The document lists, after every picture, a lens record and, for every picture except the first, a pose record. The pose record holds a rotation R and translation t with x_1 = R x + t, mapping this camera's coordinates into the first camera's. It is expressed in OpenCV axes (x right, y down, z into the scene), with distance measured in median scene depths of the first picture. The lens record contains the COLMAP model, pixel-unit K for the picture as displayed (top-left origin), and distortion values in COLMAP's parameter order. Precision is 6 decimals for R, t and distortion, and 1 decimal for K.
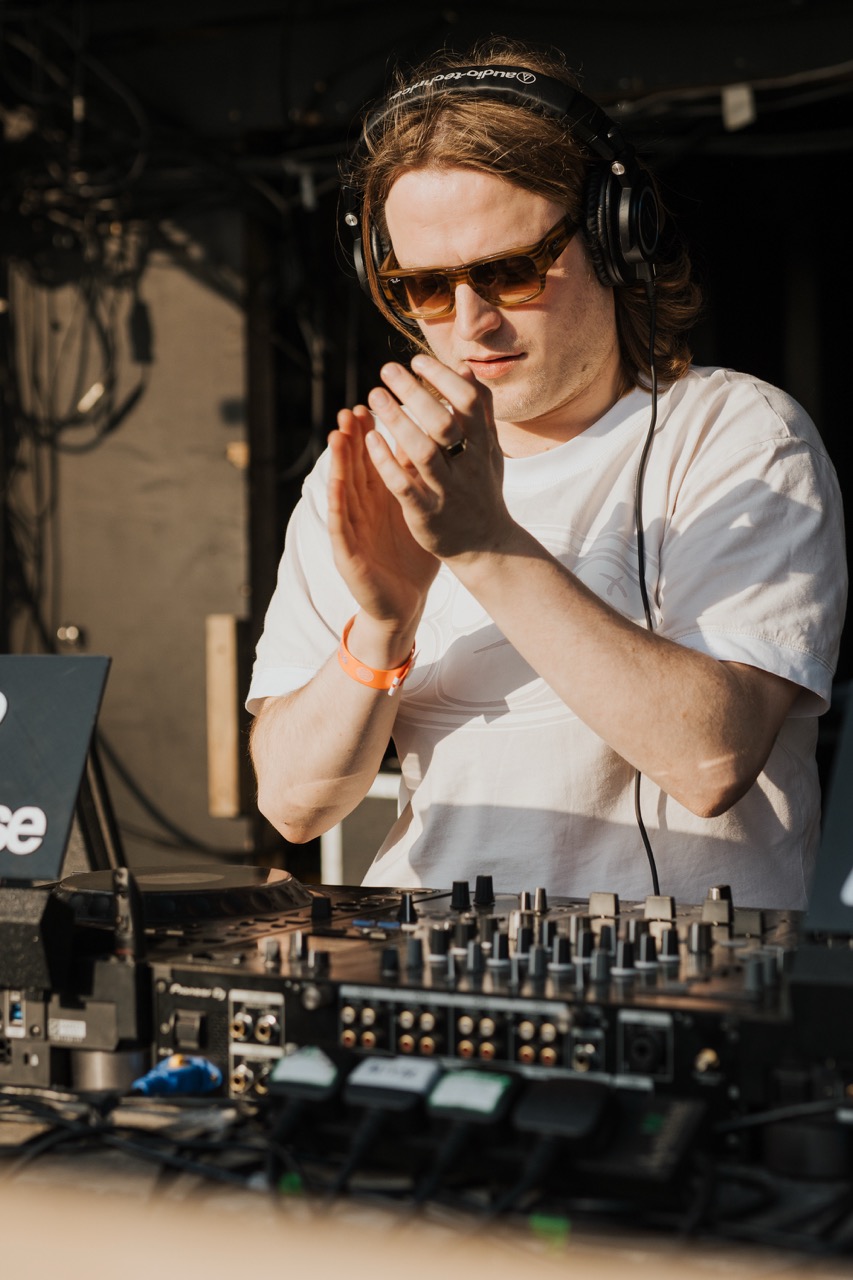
lens RADIAL K [[2831.0, 0, 418.1], [0, 2831.0, 642.8], [0, 0, 1]] dist [-0.006674, 0.000000]
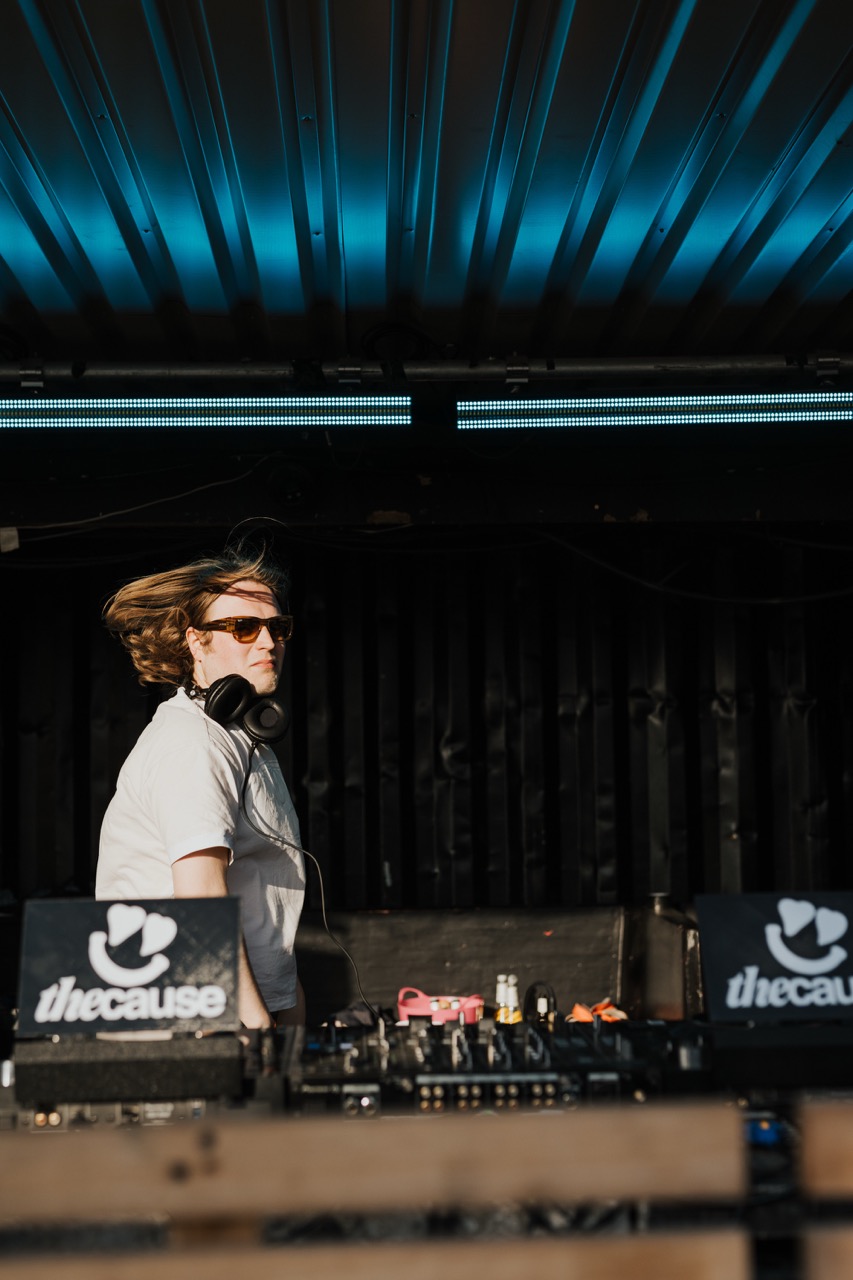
lens RADIAL K [[1857.4, 0, 419.3], [0, 1857.4, 632.4], [0, 0, 1]] dist [0.016307, 0.000000]
pose [[0.841493, 0.042923, 0.538561, -0.637831], [0.023084, 0.993072, -0.115215, -0.021609], [-0.539775, 0.109385, 0.834672, -0.014913]]
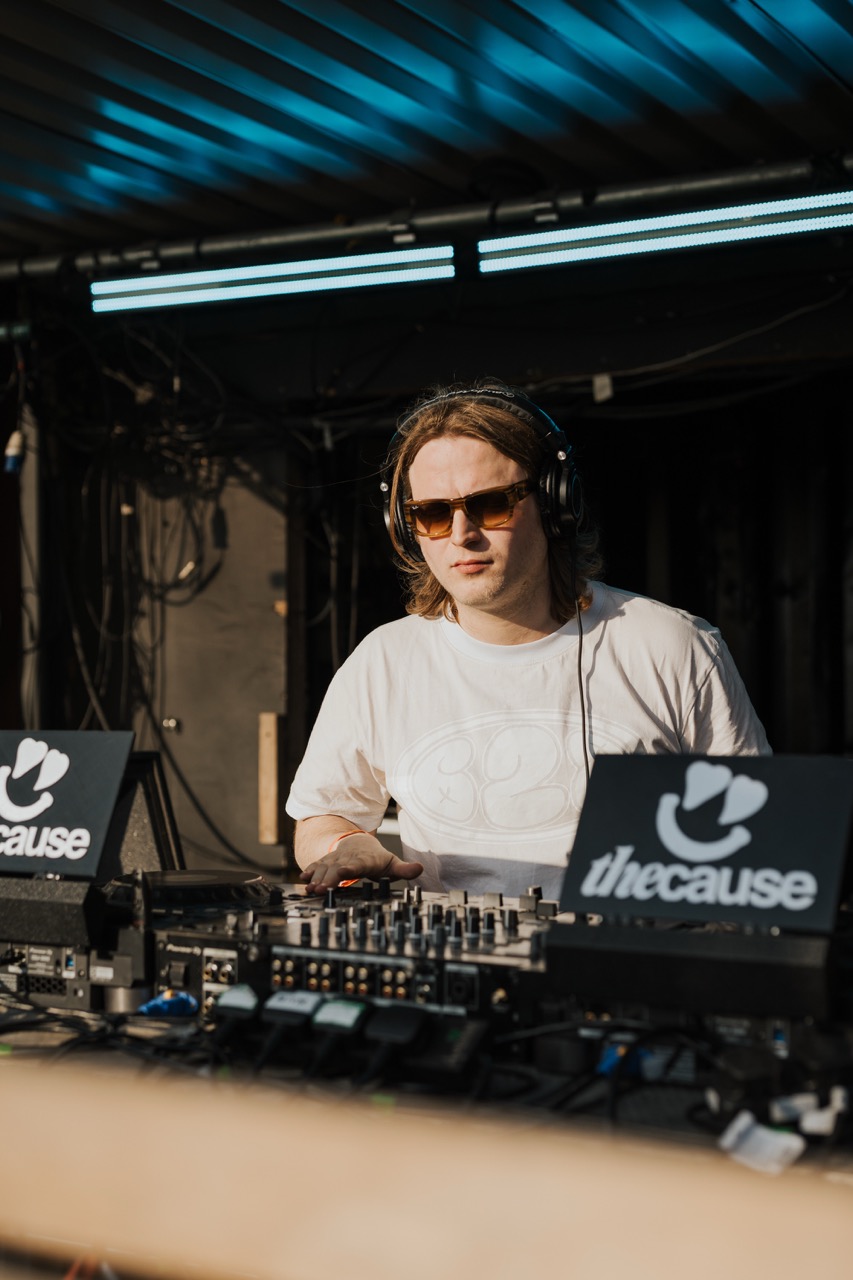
lens RADIAL K [[1857.4, 0, 425.1], [0, 1857.4, 644.8], [0, 0, 1]] dist [0.016307, 0.000000]
pose [[0.999918, 0.012034, -0.004347, 0.055694], [-0.012230, 0.998754, -0.048387, 0.003978], [0.003759, 0.048436, 0.998819, -0.025918]]
